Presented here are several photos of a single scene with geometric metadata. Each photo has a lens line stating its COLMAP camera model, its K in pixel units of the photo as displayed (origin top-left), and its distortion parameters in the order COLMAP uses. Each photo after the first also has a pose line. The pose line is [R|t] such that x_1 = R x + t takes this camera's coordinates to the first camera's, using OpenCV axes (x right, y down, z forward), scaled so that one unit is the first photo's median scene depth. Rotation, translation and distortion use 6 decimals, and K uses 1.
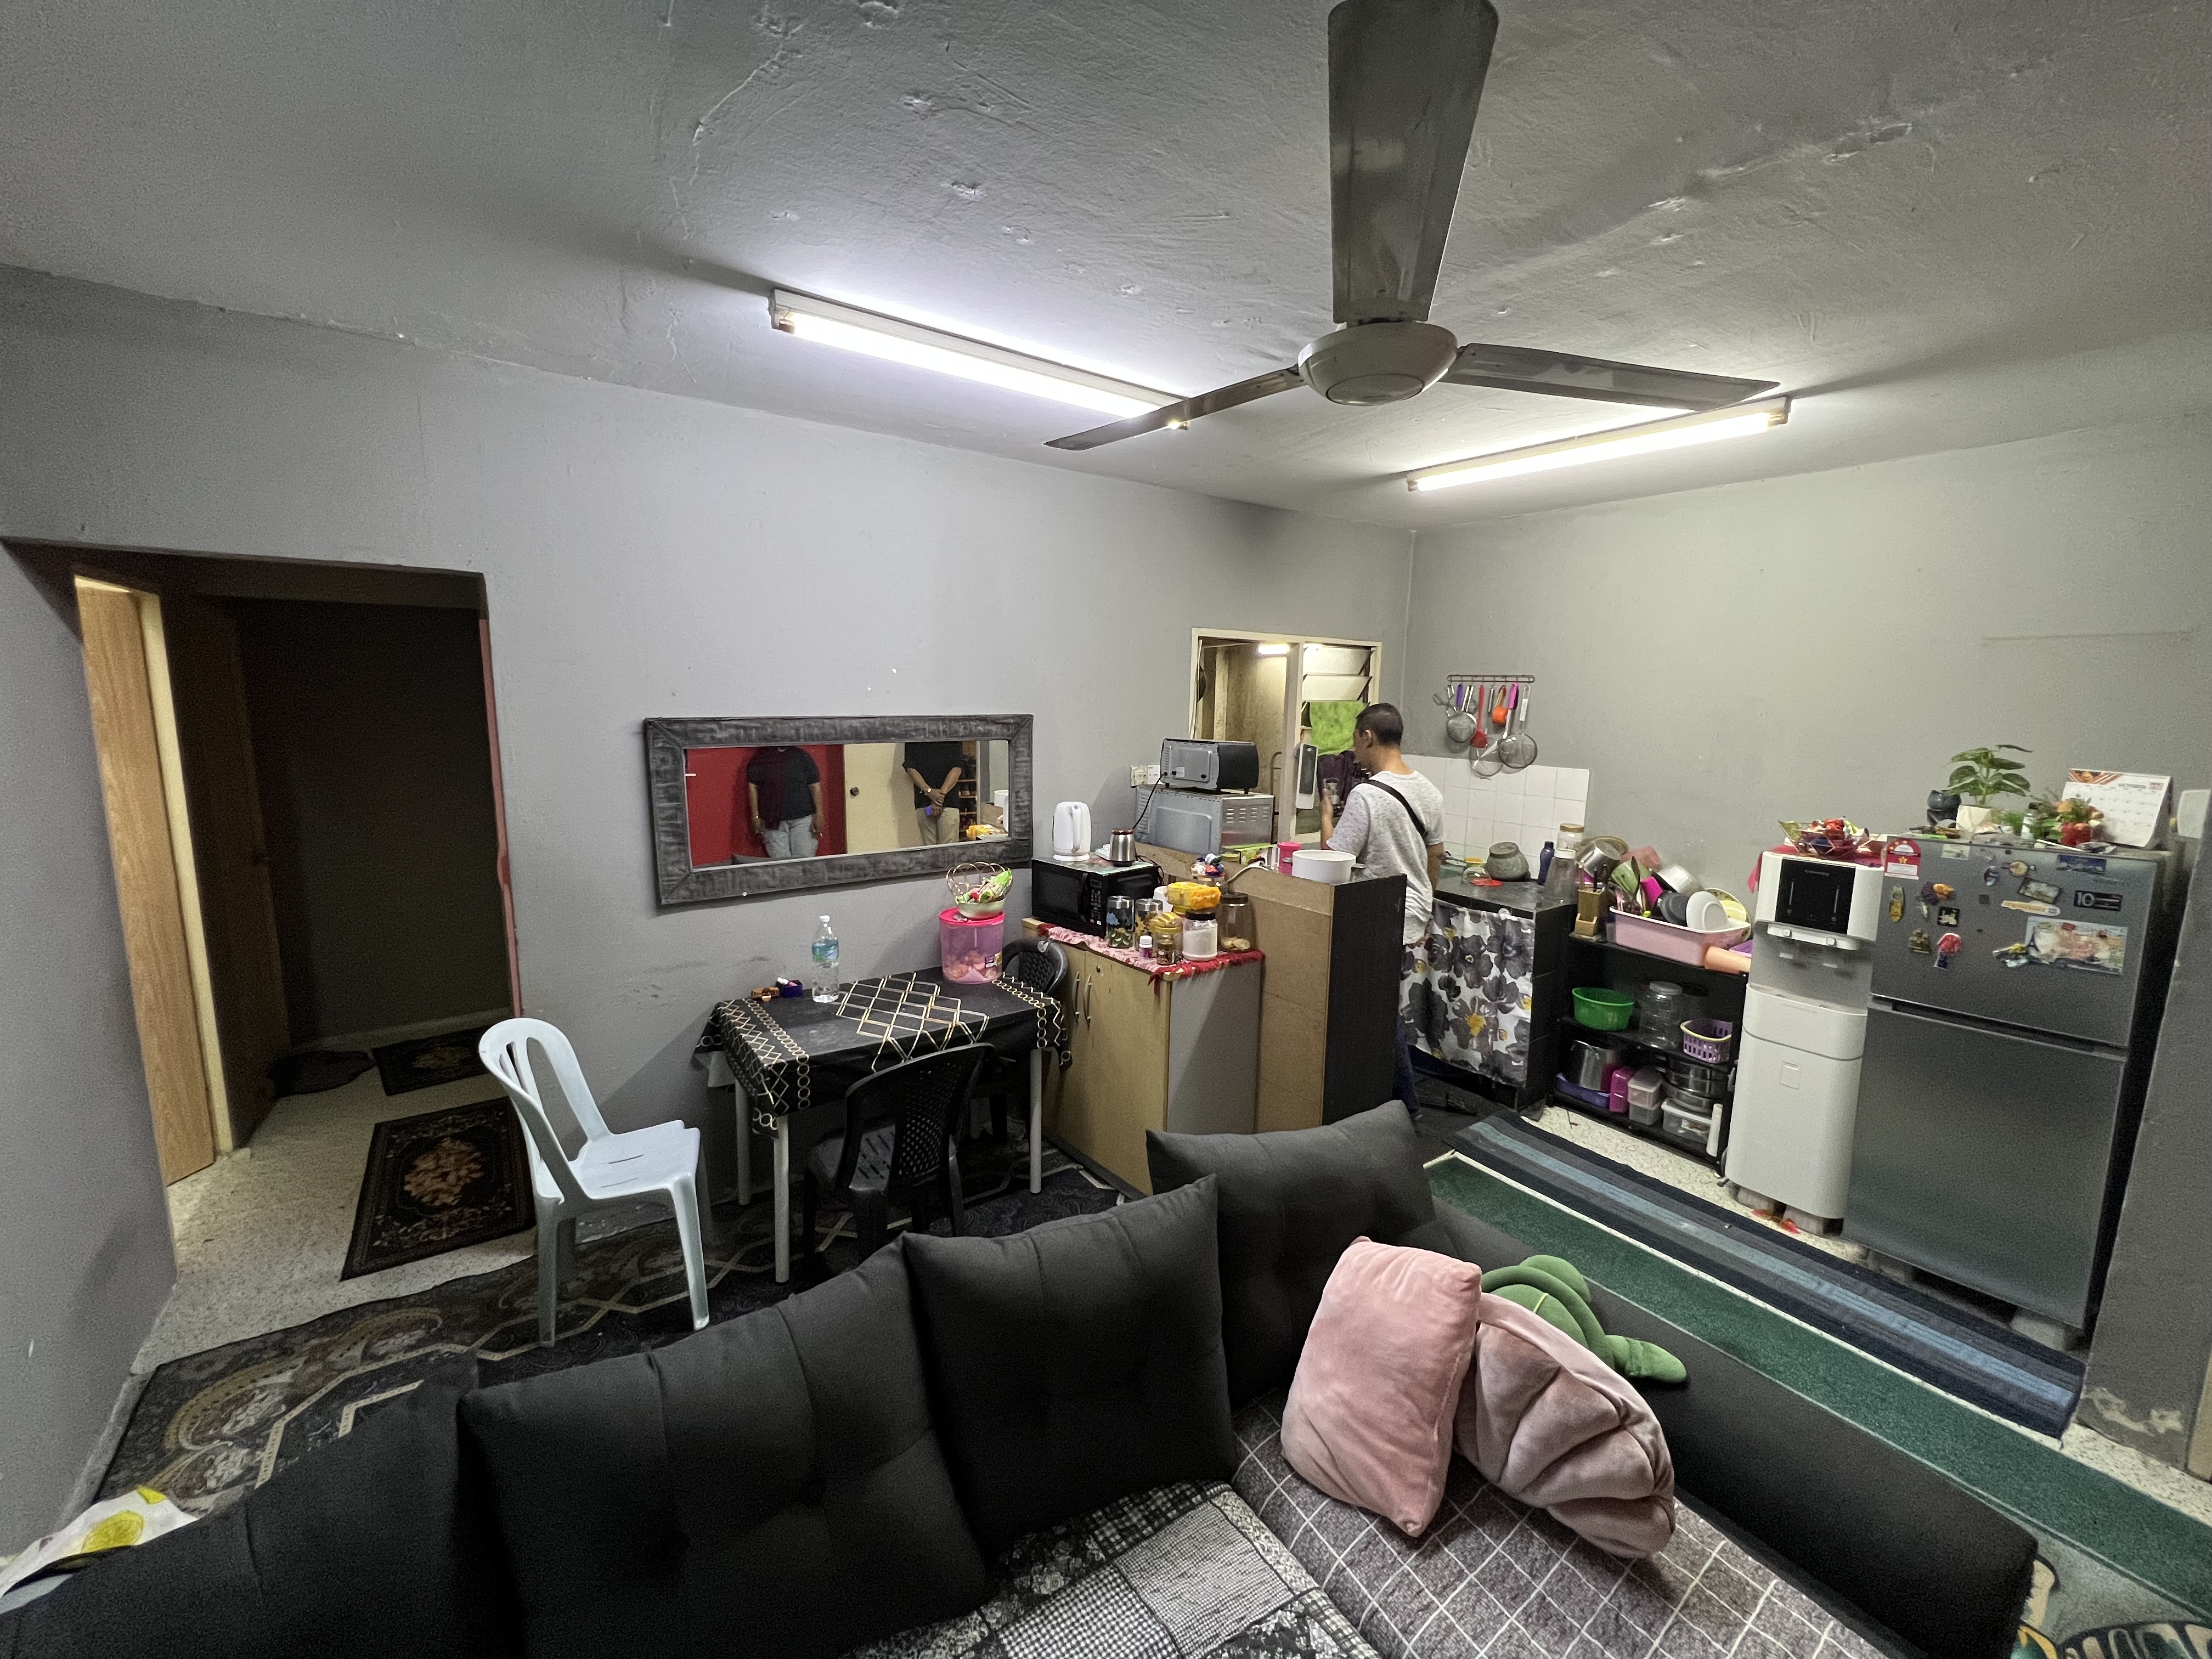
lens RADIAL K [[887.1, 0, 1102.3], [0, 887.1, 820.9], [0, 0, 1]] dist [0.000174, 0.000017]
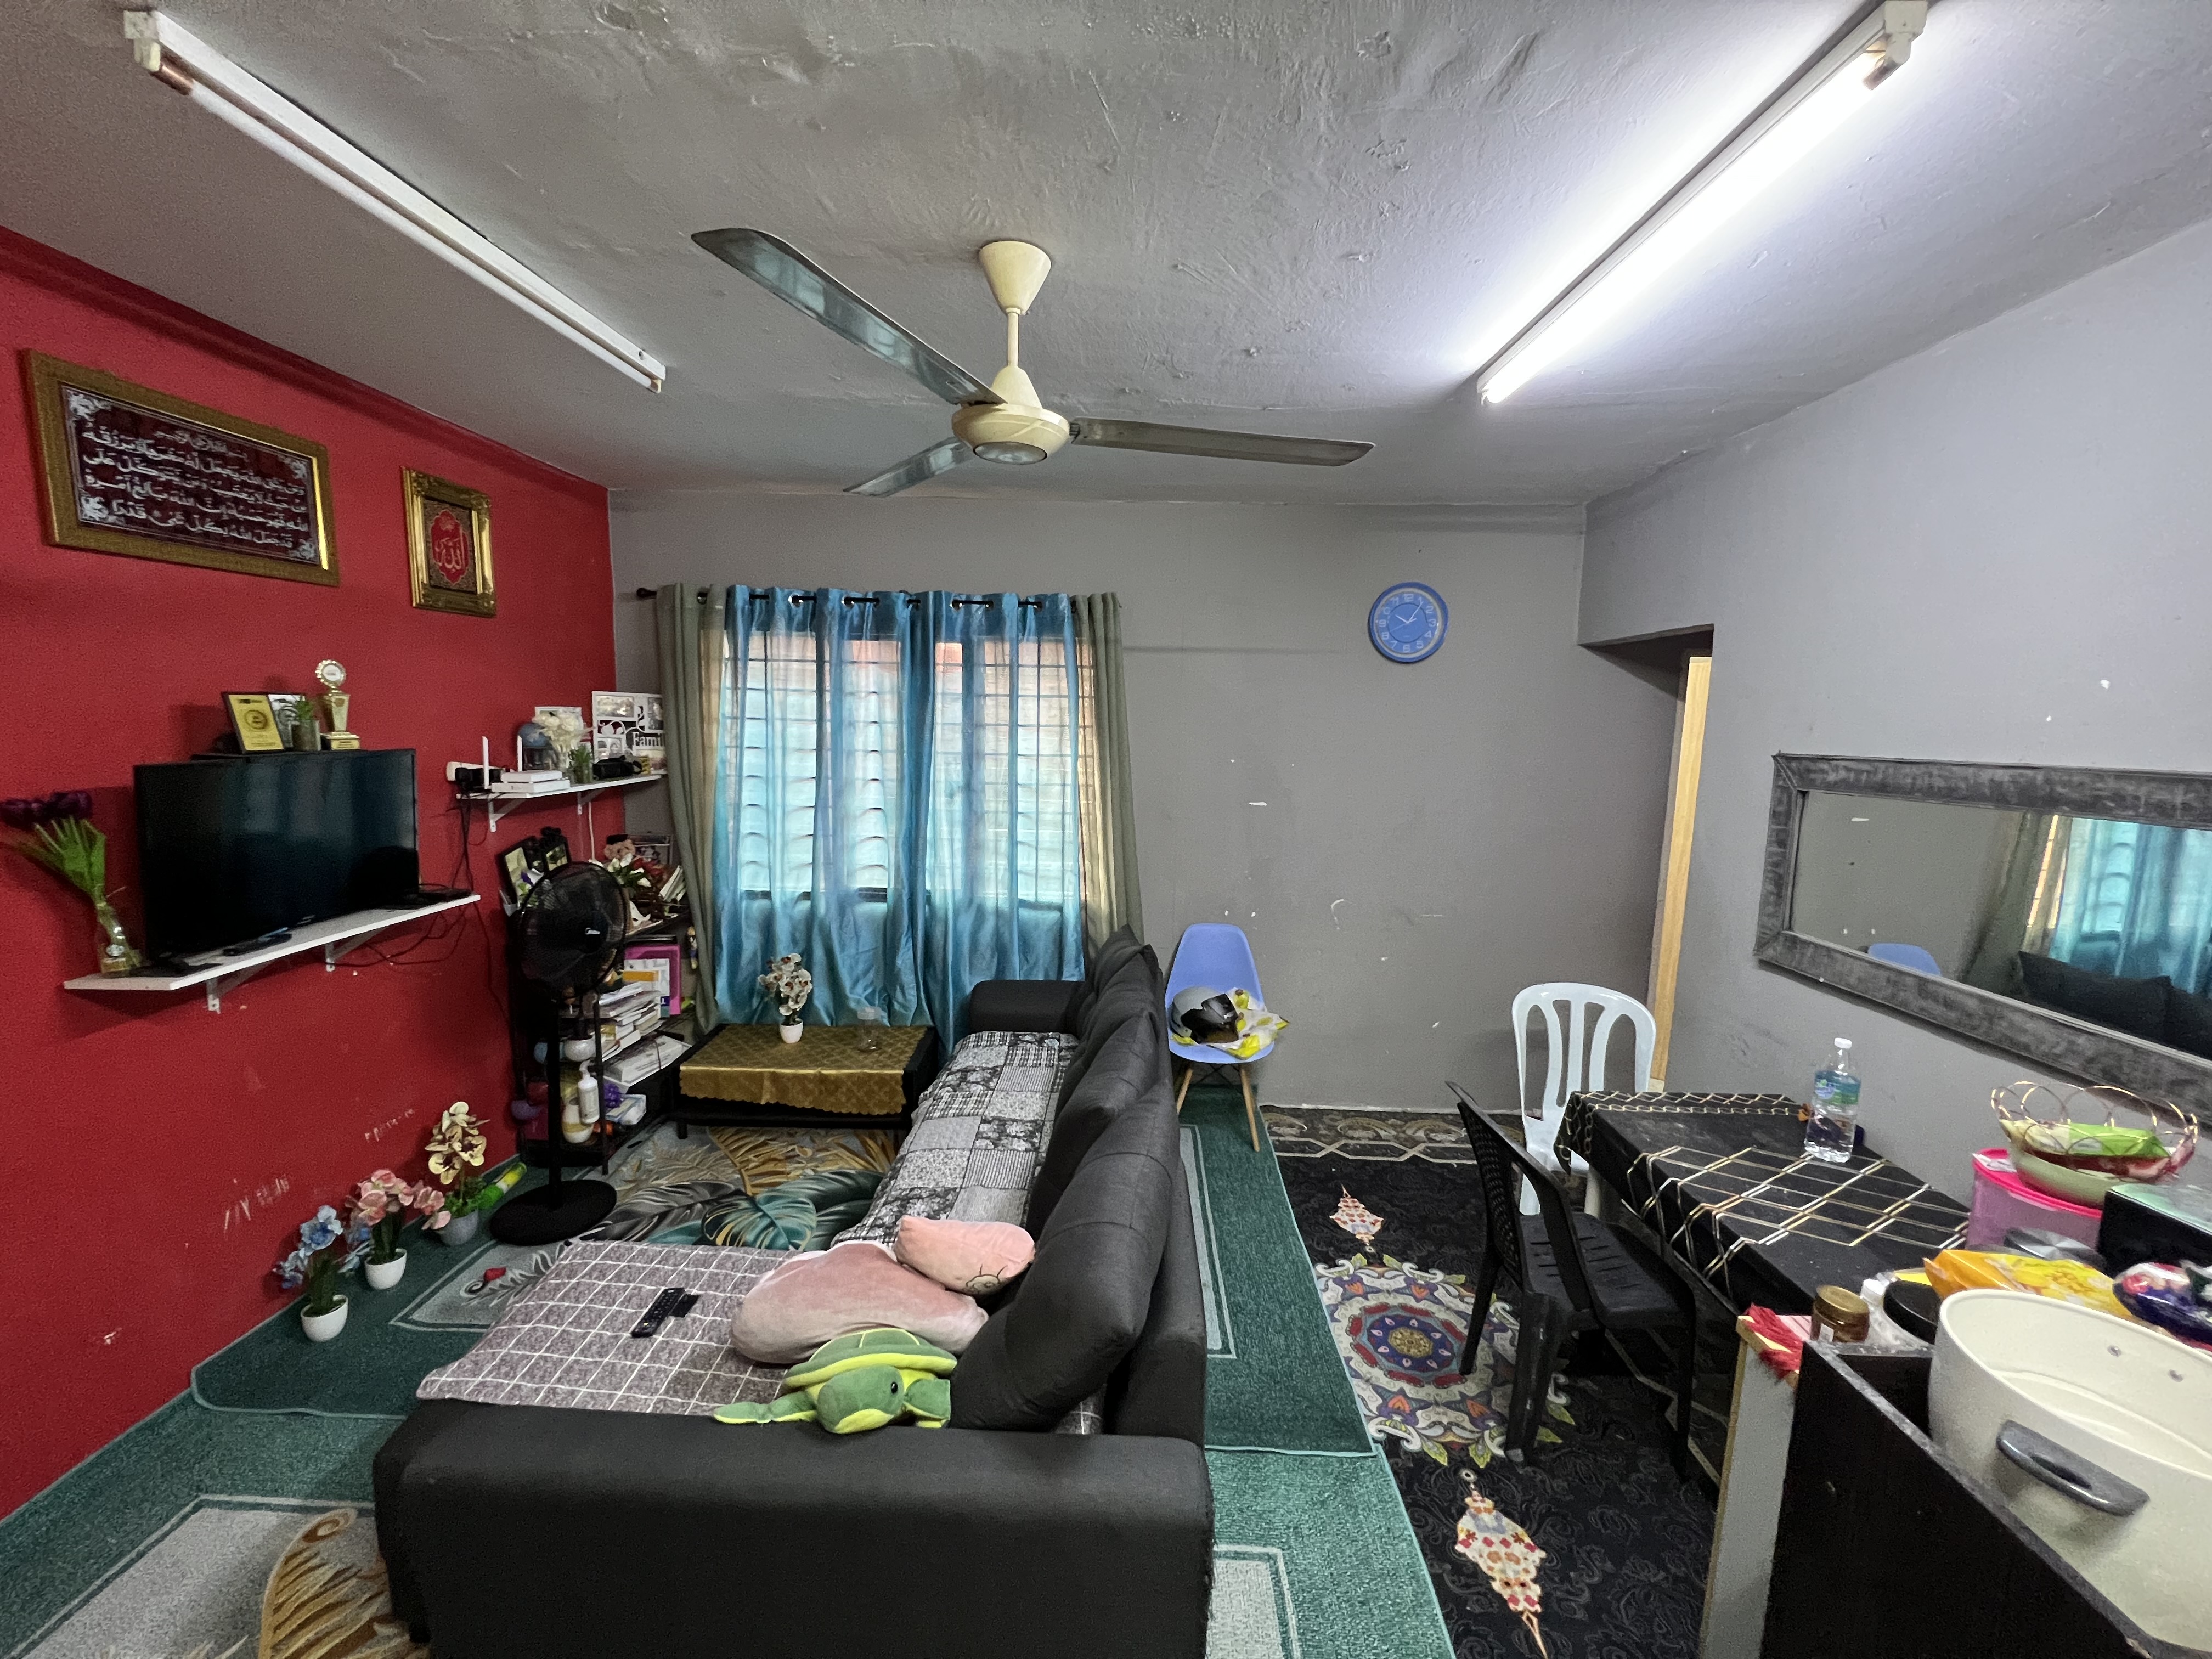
lens RADIAL K [[887.1, 0, 1100.2], [0, 887.1, 832.7], [0, 0, 1]] dist [0.000174, 0.000017]
pose [[-0.601780, 0.072104, -0.795400, 0.625688], [-0.150001, 0.967989, 0.201237, -0.111453], [0.784449, 0.240411, -0.571701, 0.955305]]
